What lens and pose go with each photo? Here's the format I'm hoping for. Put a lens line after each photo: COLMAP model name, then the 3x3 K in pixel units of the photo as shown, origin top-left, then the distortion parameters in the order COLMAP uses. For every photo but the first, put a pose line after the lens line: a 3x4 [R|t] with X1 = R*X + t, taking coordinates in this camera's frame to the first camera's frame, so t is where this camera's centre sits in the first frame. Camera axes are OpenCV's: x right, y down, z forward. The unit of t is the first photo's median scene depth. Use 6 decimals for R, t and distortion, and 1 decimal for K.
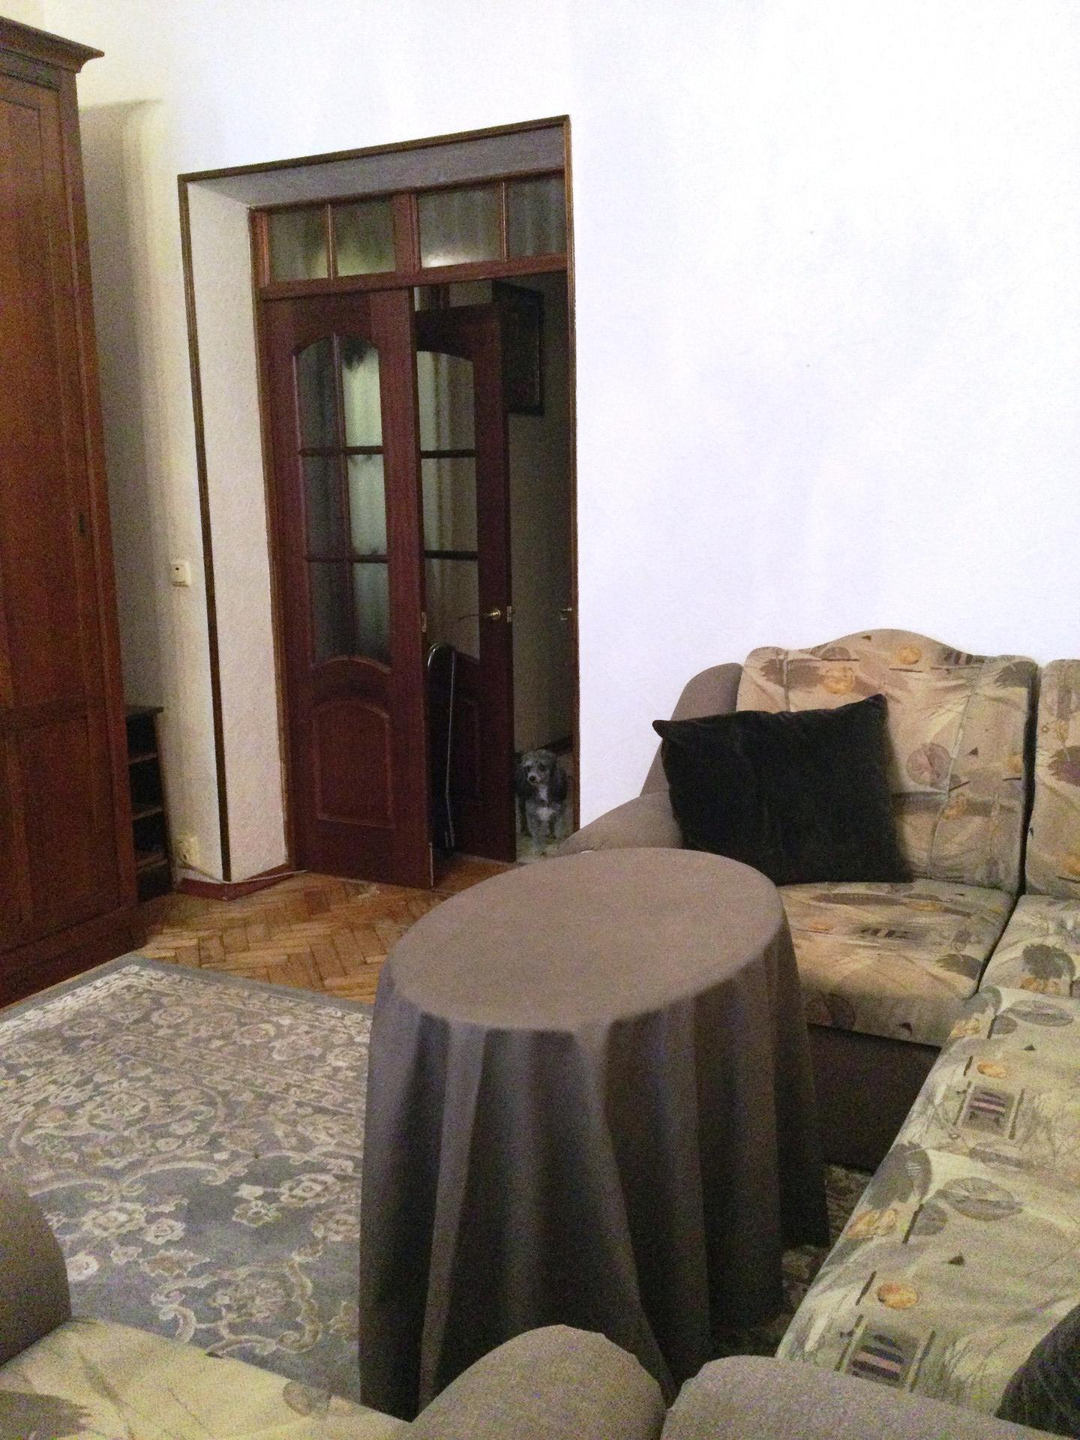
lens RADIAL K [[1282.4, 0, 541.1], [0, 1282.4, 692.9], [0, 0, 1]] dist [0.417508, -0.733681]
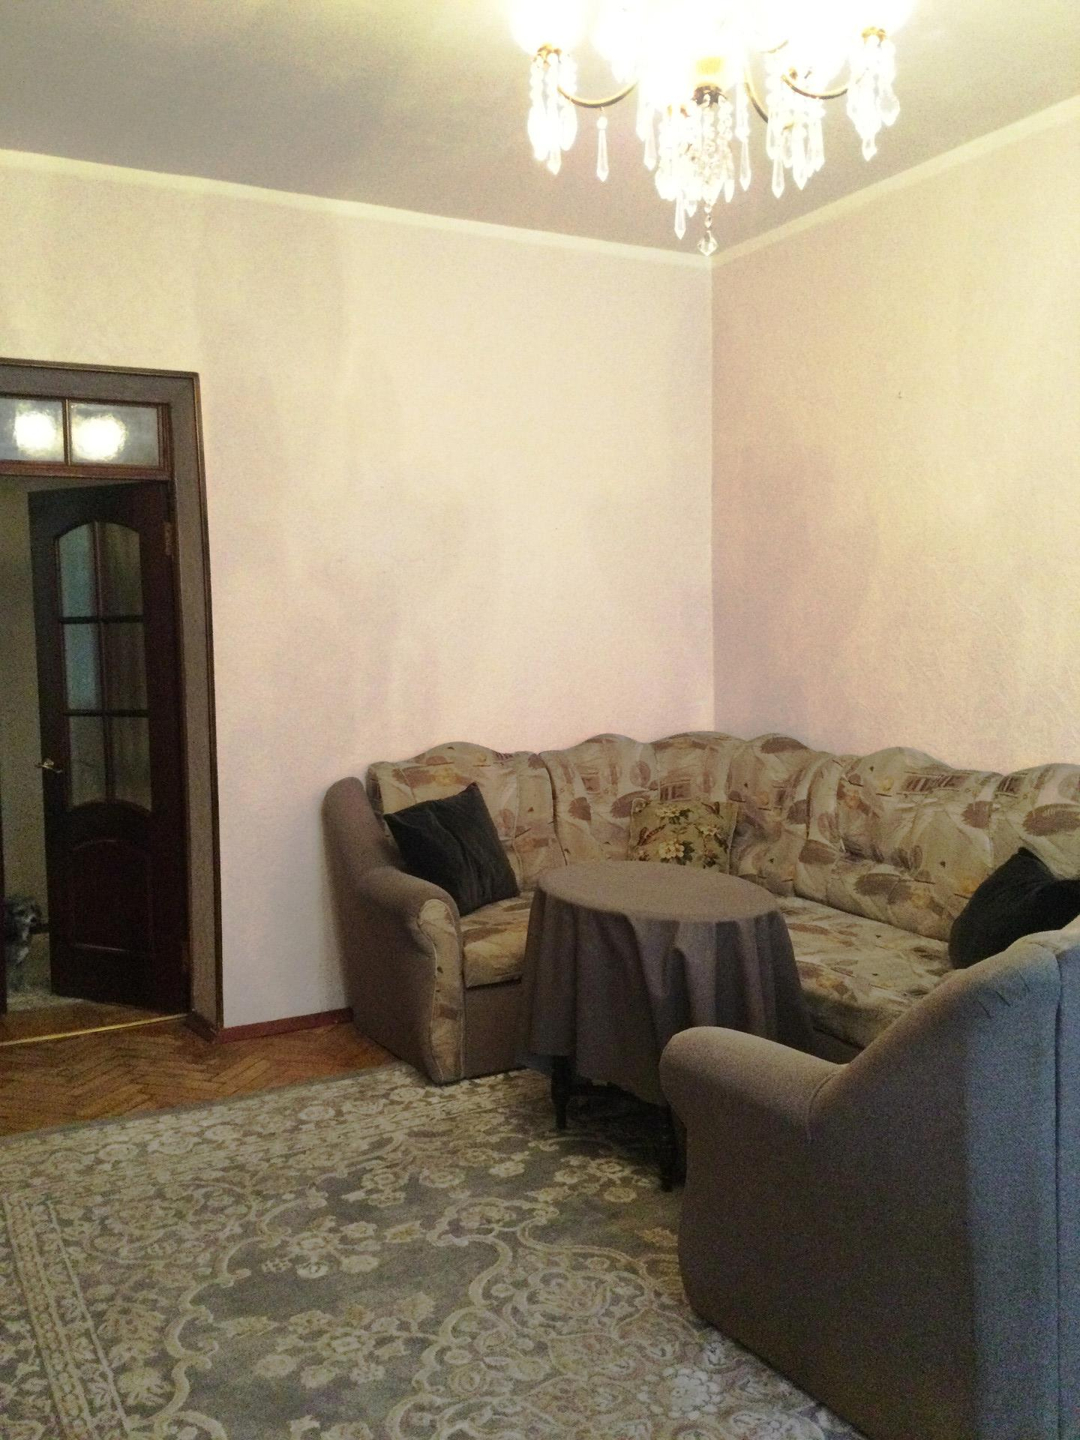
lens RADIAL K [[1256.2, 0, 540.0], [0, 1256.2, 720.0], [0, 0, 1]] dist [-0.008254, 0.003794]
pose [[0.538877, -0.049153, 0.840949, -0.965204], [0.132209, 0.990859, -0.026804, -0.022642], [-0.831945, 0.125625, 0.540450, 0.127993]]
